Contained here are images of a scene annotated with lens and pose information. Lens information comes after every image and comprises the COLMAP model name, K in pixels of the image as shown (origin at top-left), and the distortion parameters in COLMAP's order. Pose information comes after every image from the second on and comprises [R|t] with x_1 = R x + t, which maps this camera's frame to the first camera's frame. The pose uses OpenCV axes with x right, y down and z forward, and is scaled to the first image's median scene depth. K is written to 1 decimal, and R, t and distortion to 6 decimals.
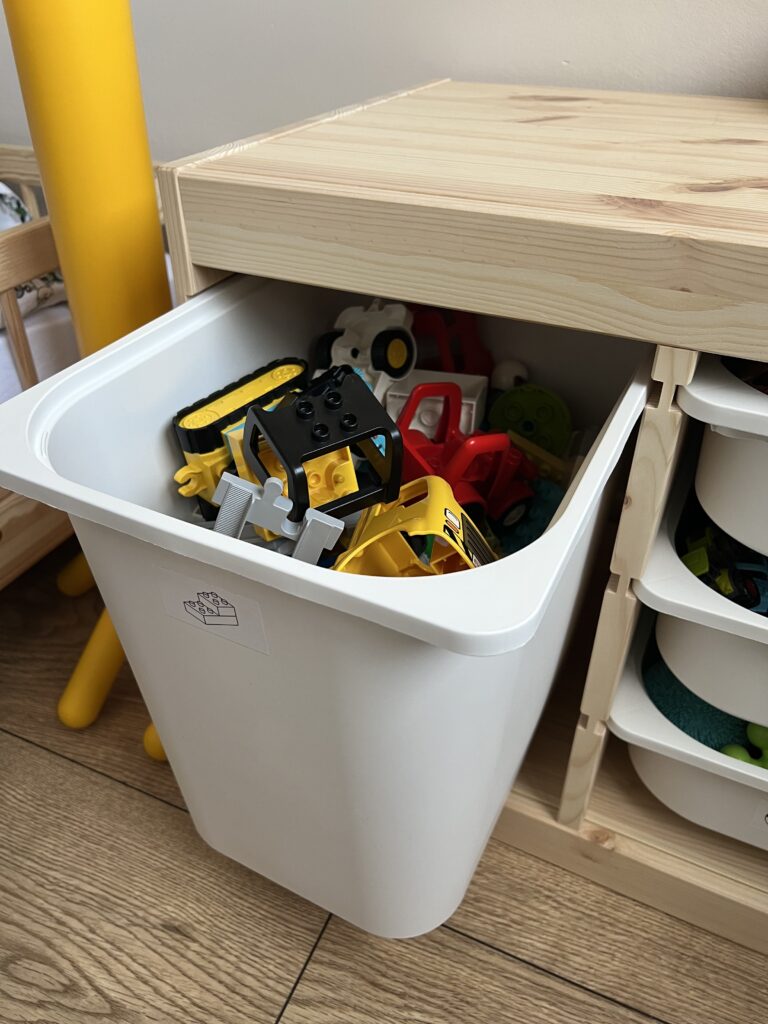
lens RADIAL K [[782.6, 0, 368.2], [0, 782.6, 506.1], [0, 0, 1]] dist [0.042014, -0.060249]
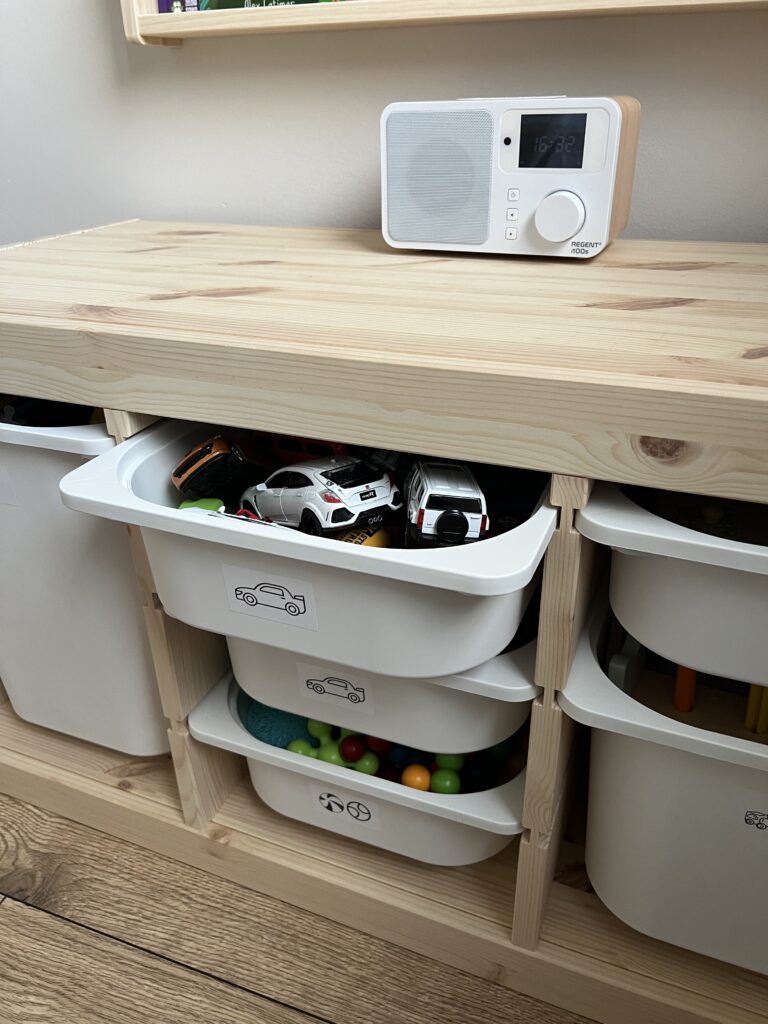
lens RADIAL K [[782.6, 0, 376.1], [0, 782.6, 507.2], [0, 0, 1]] dist [0.042014, -0.060249]
pose [[0.997727, -0.045758, 0.049475, 0.512717], [0.051885, 0.990073, -0.130629, 0.111983], [-0.043007, 0.132899, 0.990196, -0.231412]]
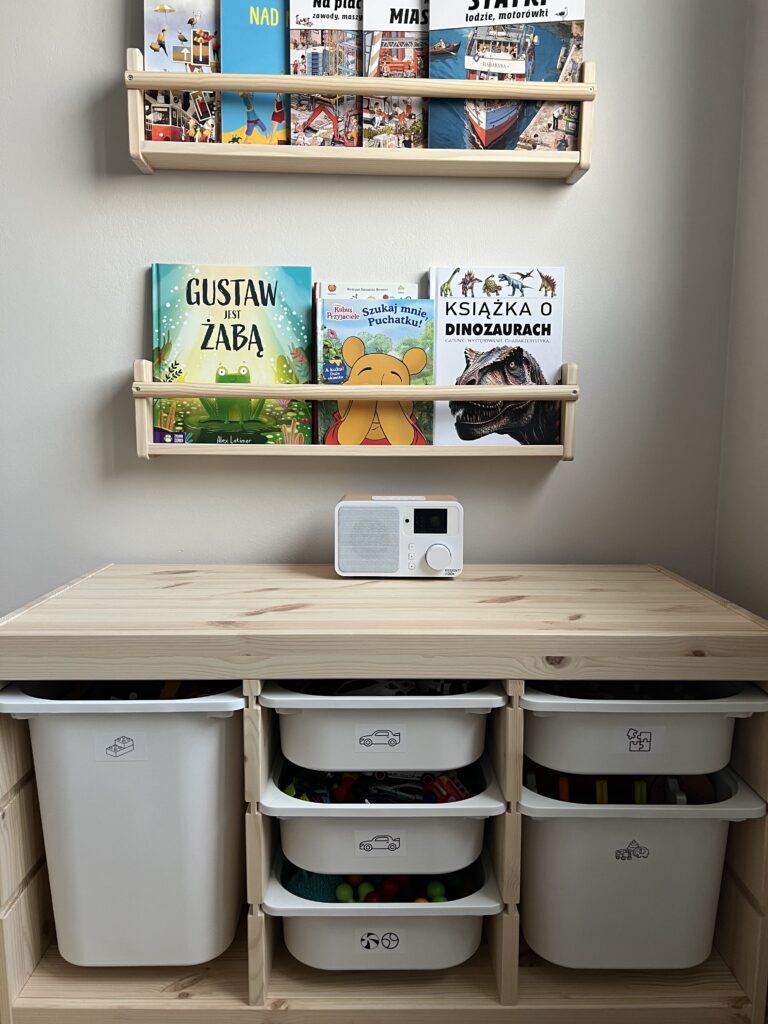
lens RADIAL K [[782.6, 0, 383.1], [0, 782.6, 510.6], [0, 0, 1]] dist [0.042014, -0.060249]
pose [[0.887285, -0.040737, 0.459418, -0.202769], [0.256316, 0.871663, -0.417739, 0.286852], [-0.383441, 0.488409, 0.783856, -0.803565]]
